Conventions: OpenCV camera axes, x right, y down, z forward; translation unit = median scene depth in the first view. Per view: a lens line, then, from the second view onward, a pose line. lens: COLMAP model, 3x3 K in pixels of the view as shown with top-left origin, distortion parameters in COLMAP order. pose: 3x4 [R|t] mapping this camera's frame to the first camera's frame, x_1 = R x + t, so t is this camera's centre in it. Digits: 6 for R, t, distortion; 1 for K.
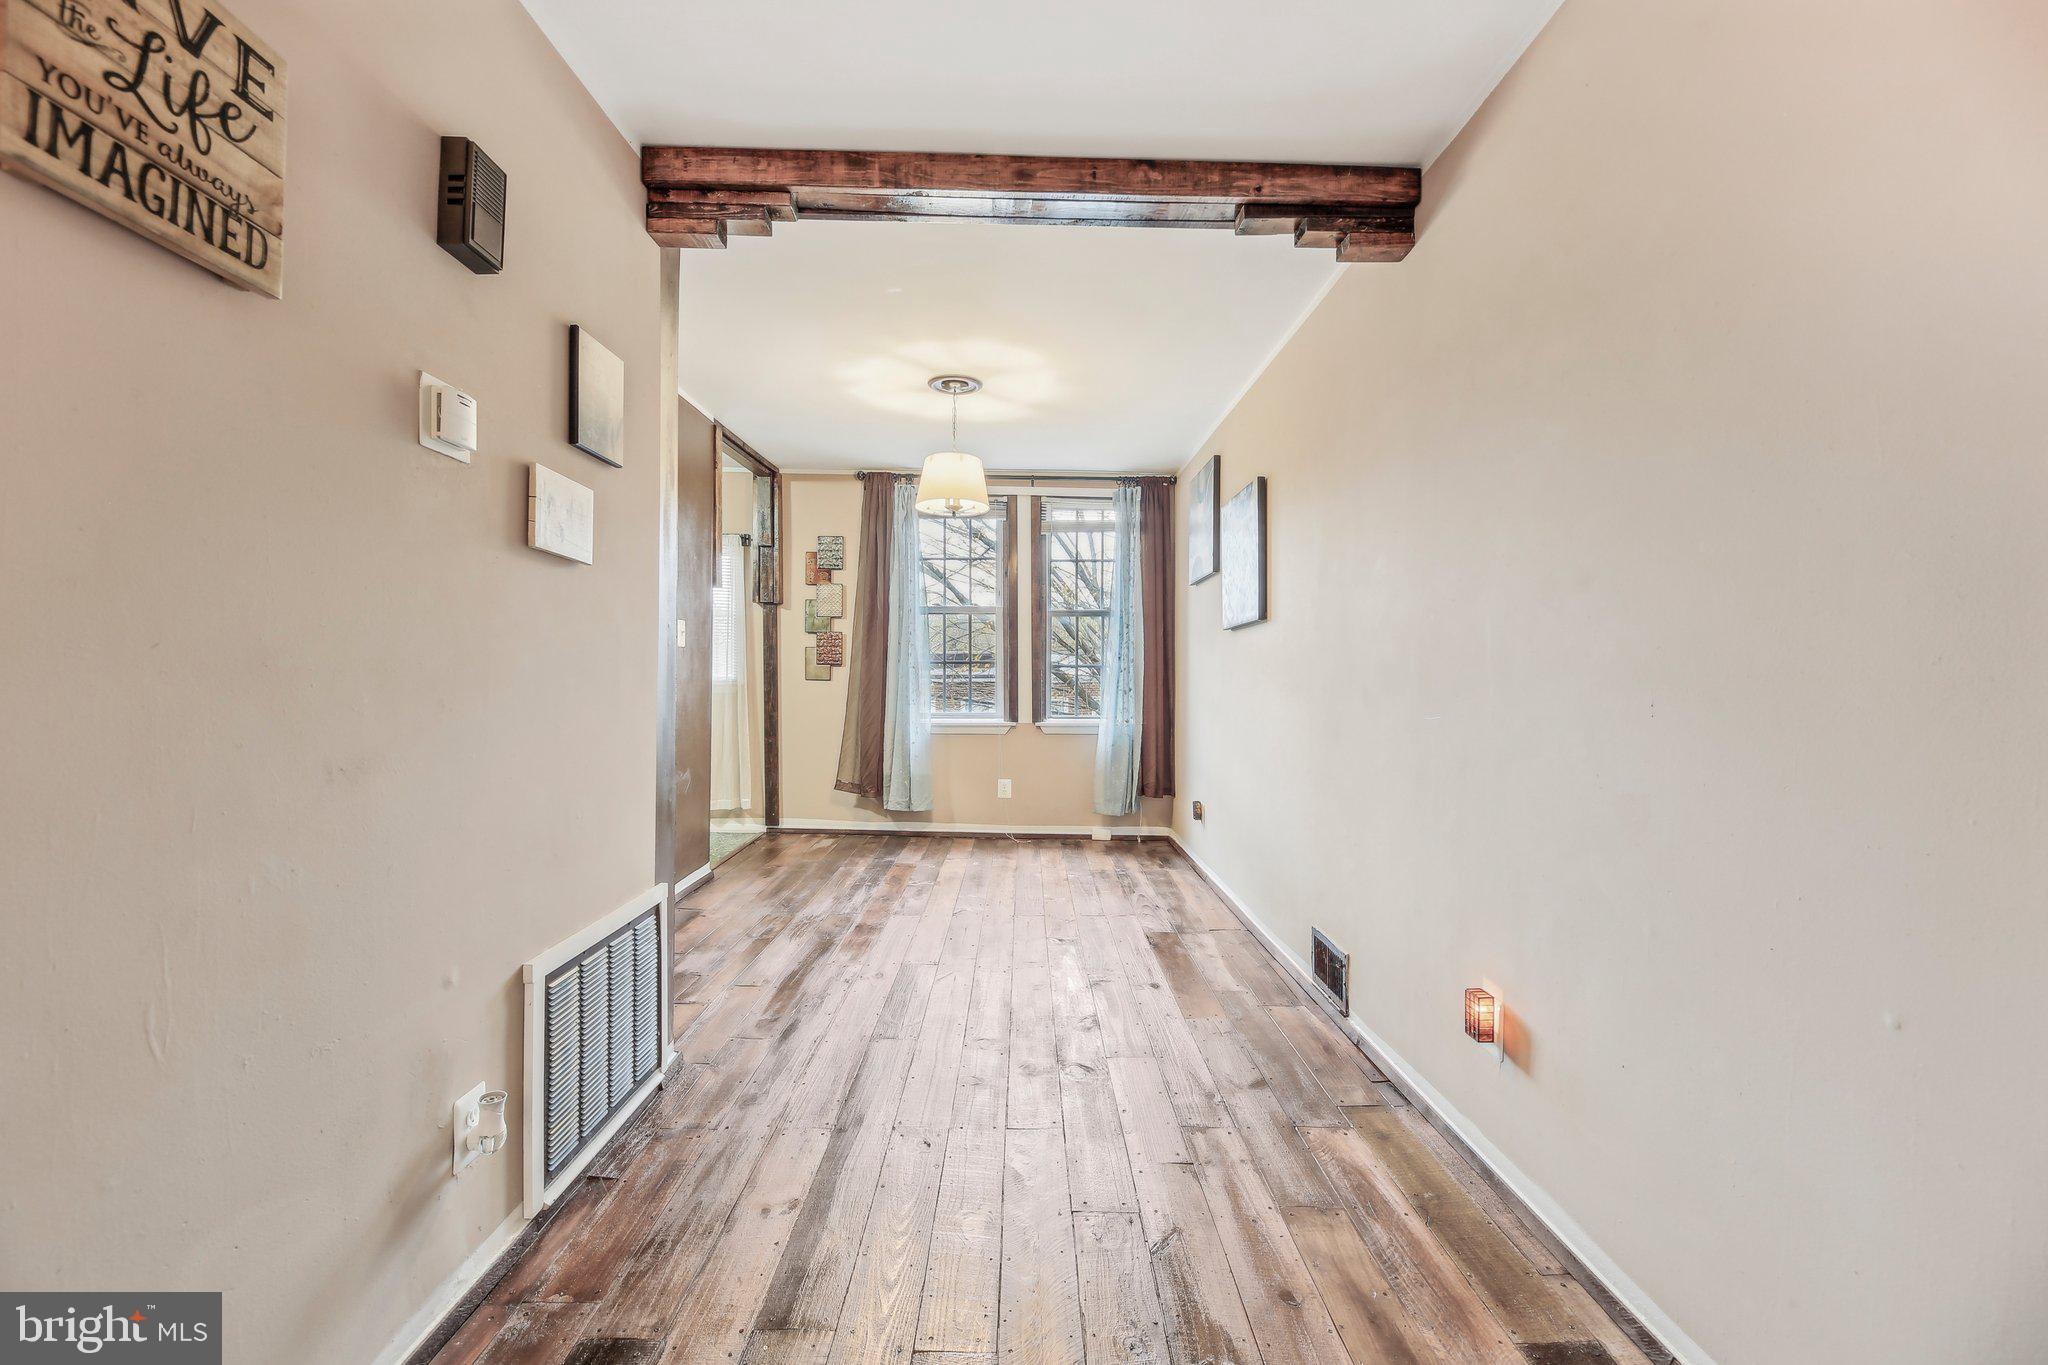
lens RADIAL K [[851.8, 0, 1004.6], [0, 851.8, 687.5], [0, 0, 1]] dist [0.001797, -0.001893]
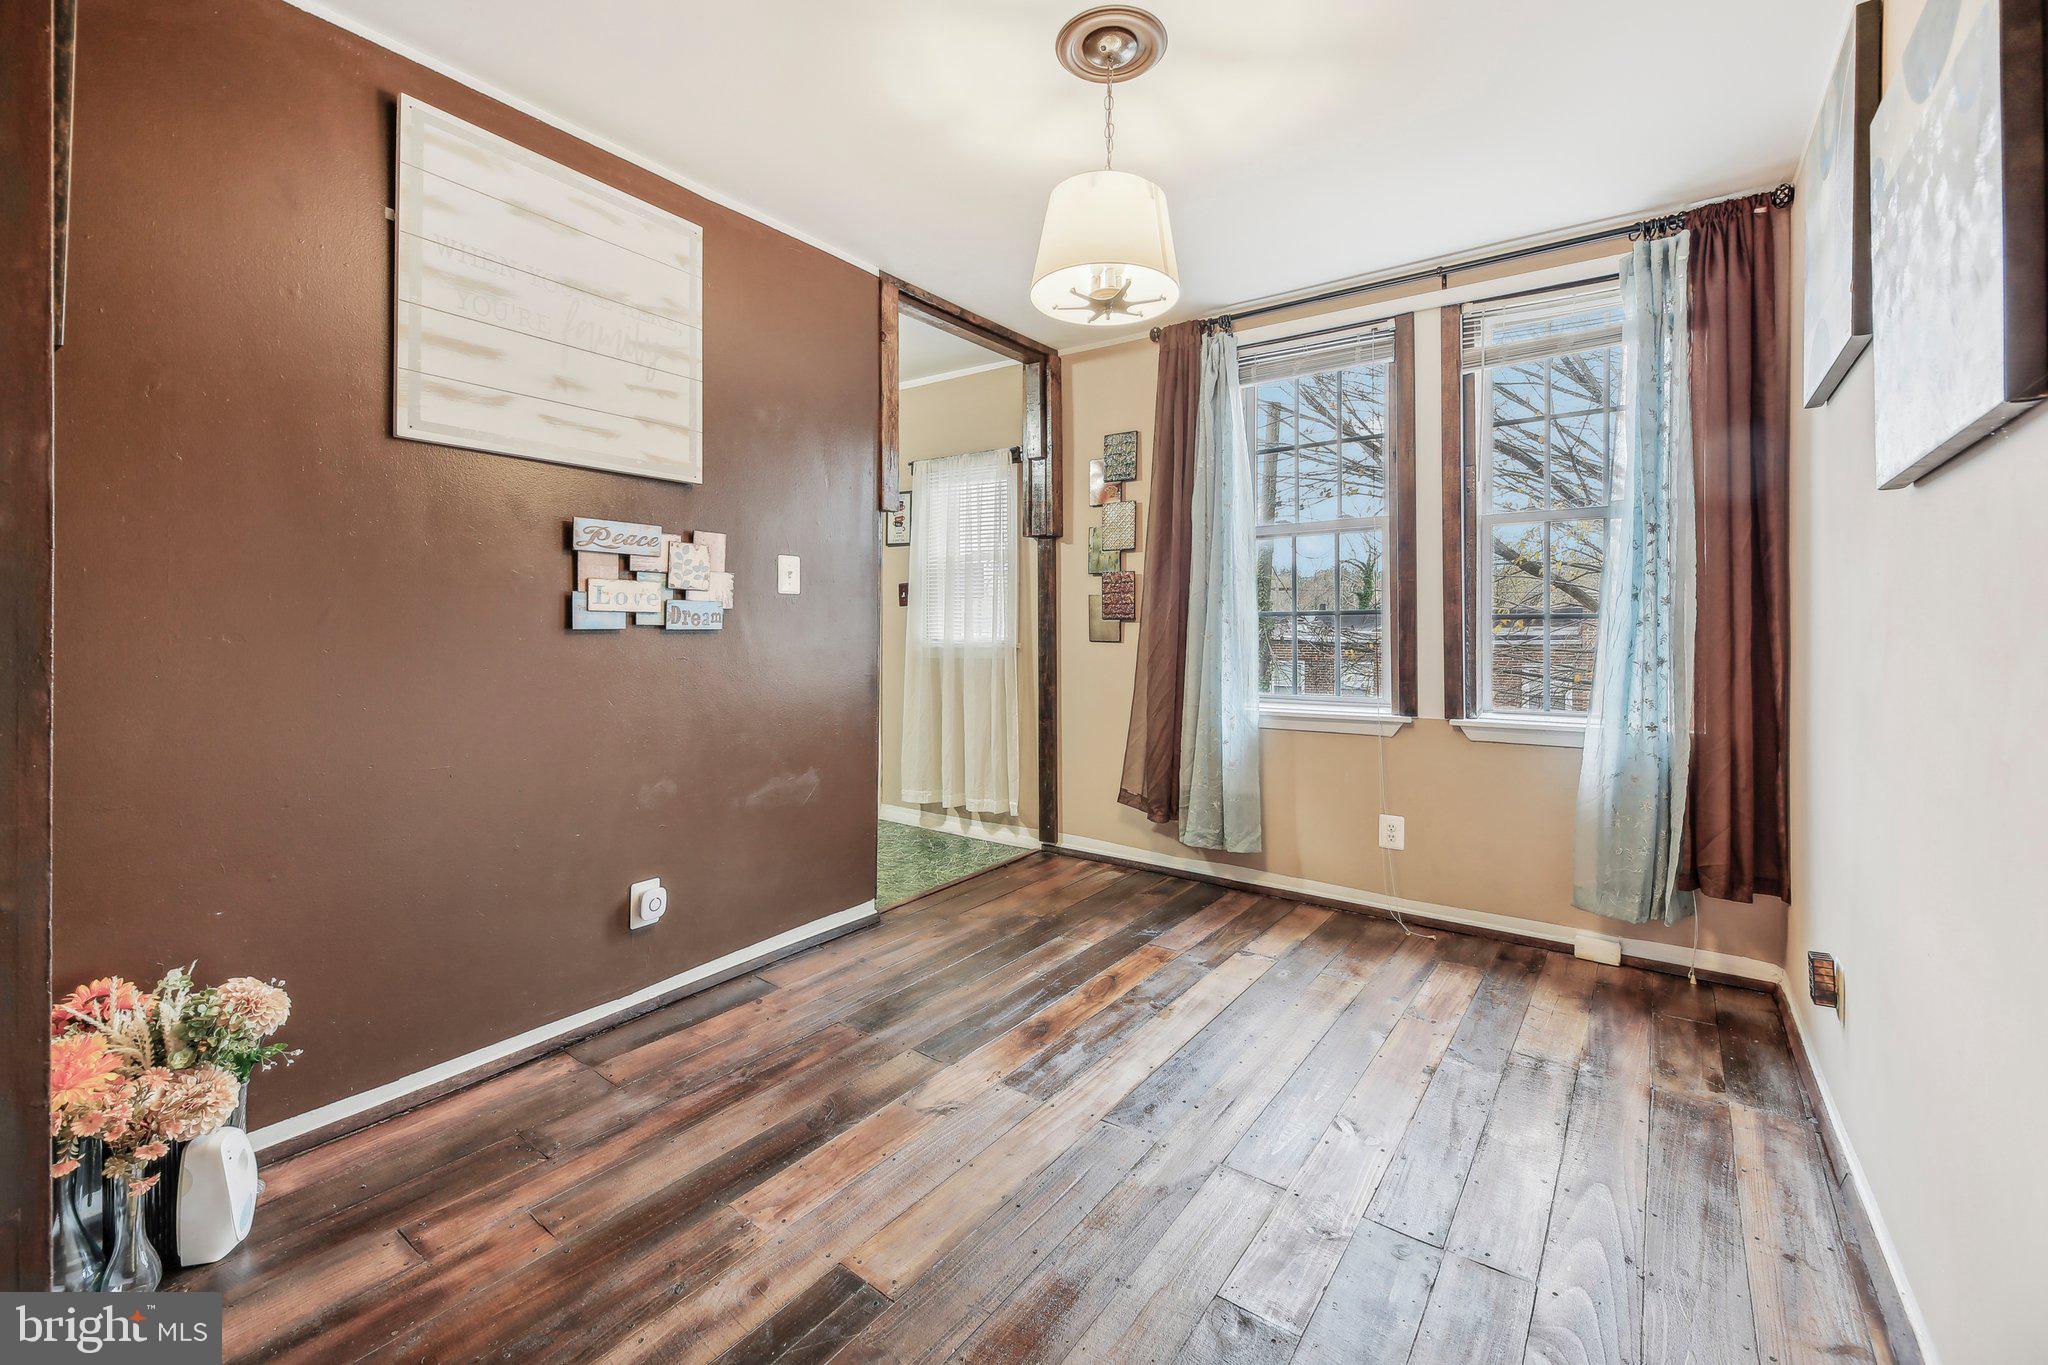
lens RADIAL K [[851.8, 0, 1013.5], [0, 851.8, 640.1], [0, 0, 1]] dist [0.001797, -0.001893]
pose [[0.813743, -0.002111, -0.581221, 0.126900], [-0.004333, 0.999944, -0.009699, -0.002904], [0.581208, 0.010411, 0.813688, 0.394166]]
